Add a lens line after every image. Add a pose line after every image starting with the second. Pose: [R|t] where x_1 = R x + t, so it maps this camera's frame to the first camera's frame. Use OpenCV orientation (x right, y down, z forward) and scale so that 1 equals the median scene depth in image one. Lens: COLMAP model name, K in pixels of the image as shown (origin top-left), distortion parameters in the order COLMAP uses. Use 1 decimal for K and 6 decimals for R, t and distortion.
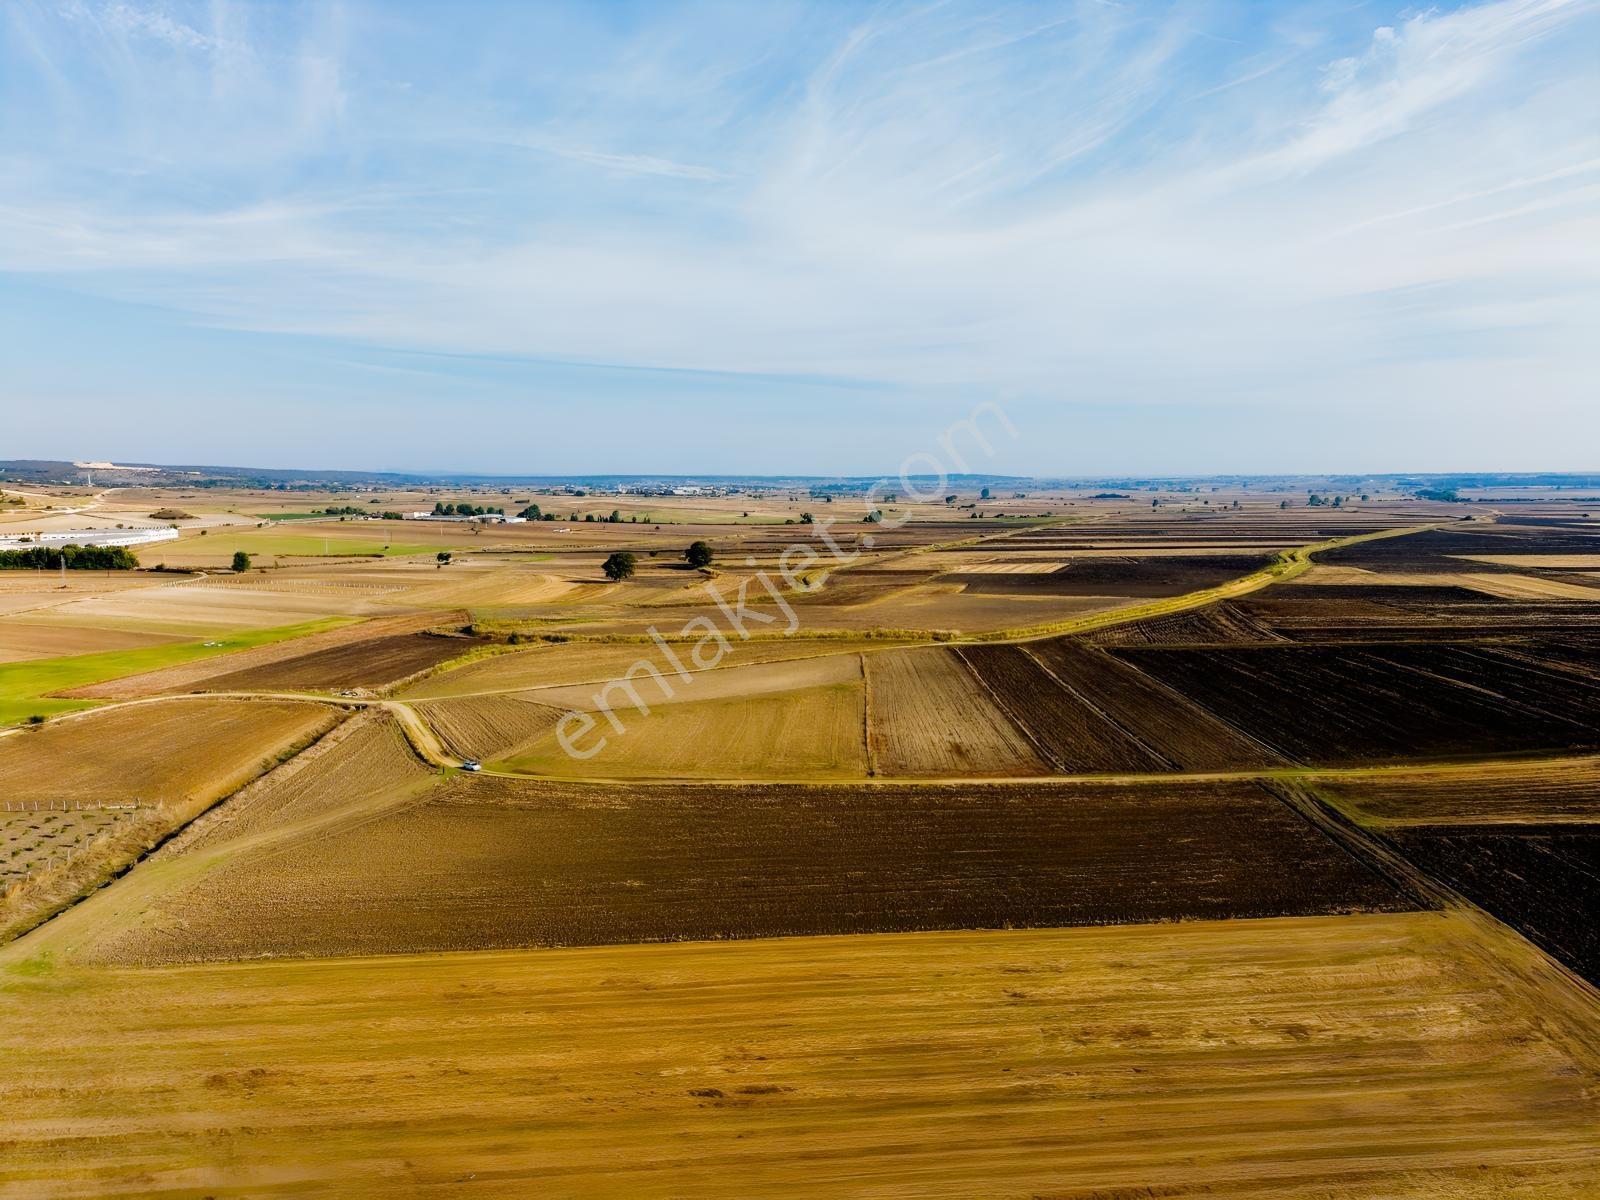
lens RADIAL K [[1063.0, 0, 804.5], [0, 1063.0, 670.9], [0, 0, 1]] dist [0.006092, -0.003038]
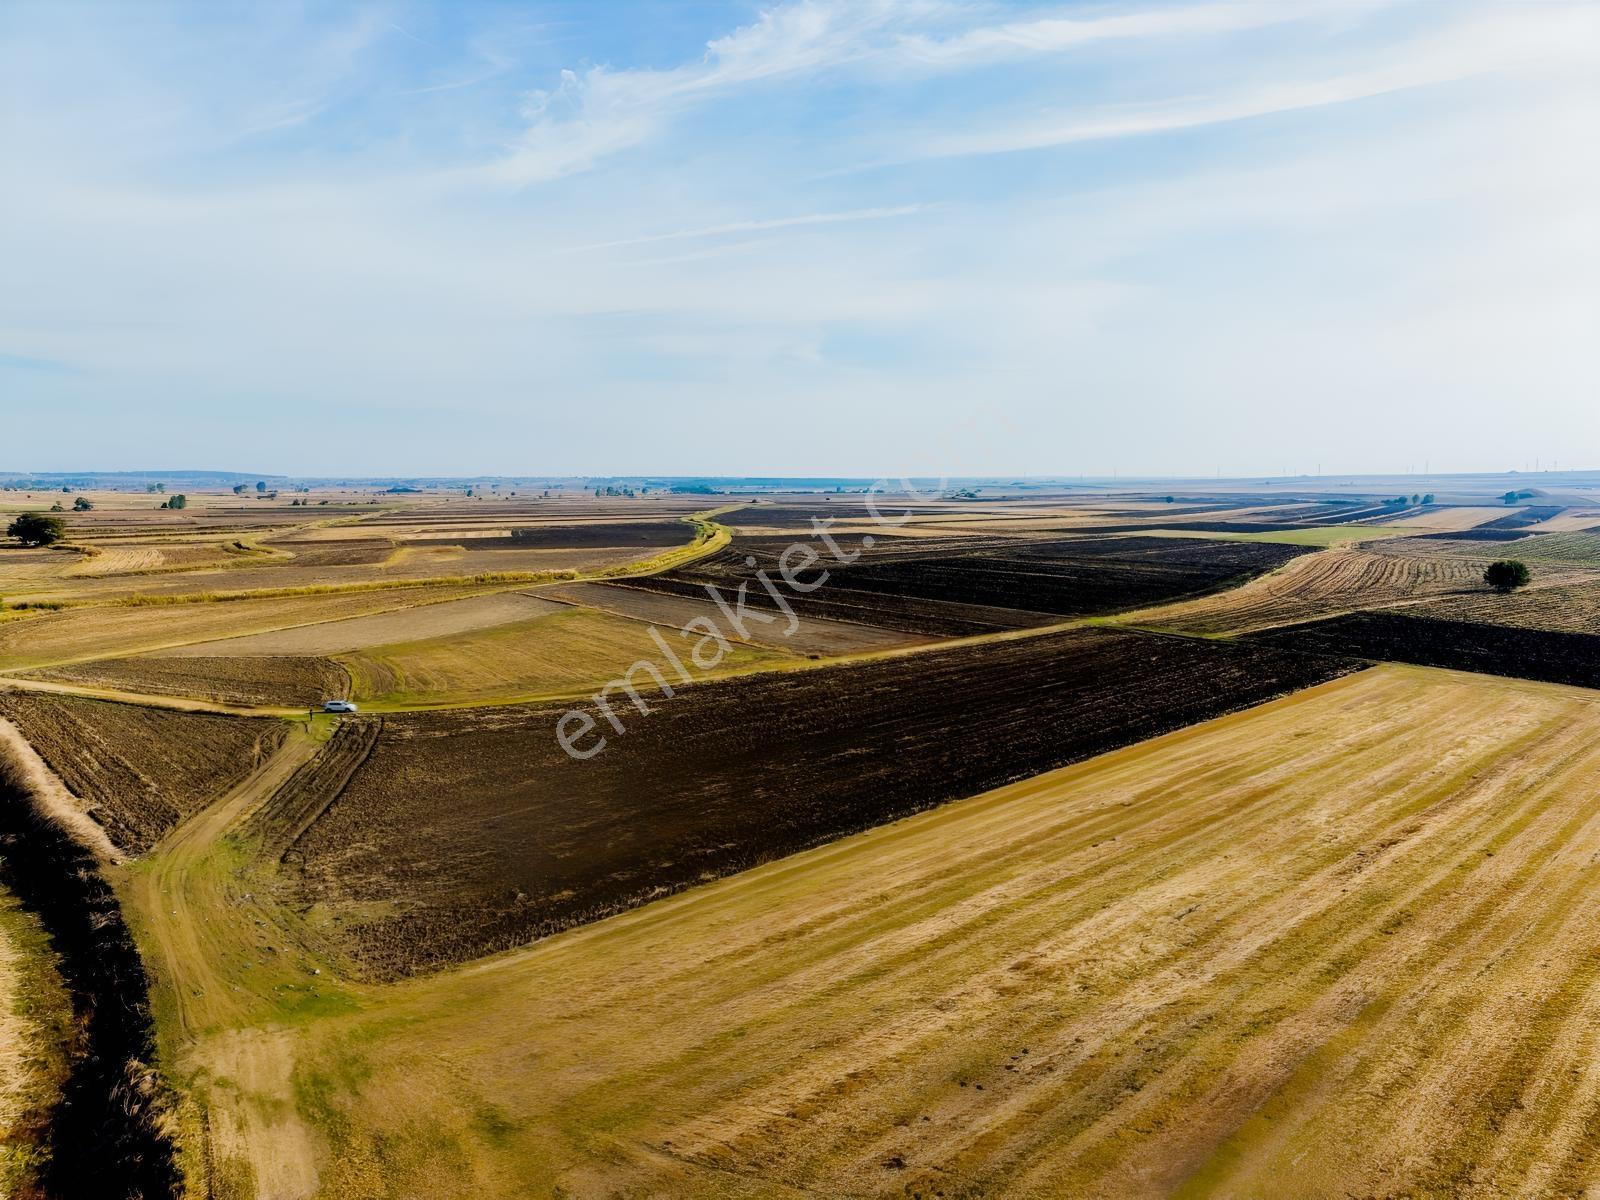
lens RADIAL K [[1058.7, 0, 802.7], [0, 1058.7, 688.5], [0, 0, 1]] dist [0.010165, -0.006352]
pose [[0.781720, -0.114528, 0.613023, -0.139465], [0.106944, 0.993049, 0.049152, 0.021250], [-0.614391, 0.027136, 0.788535, 0.075549]]
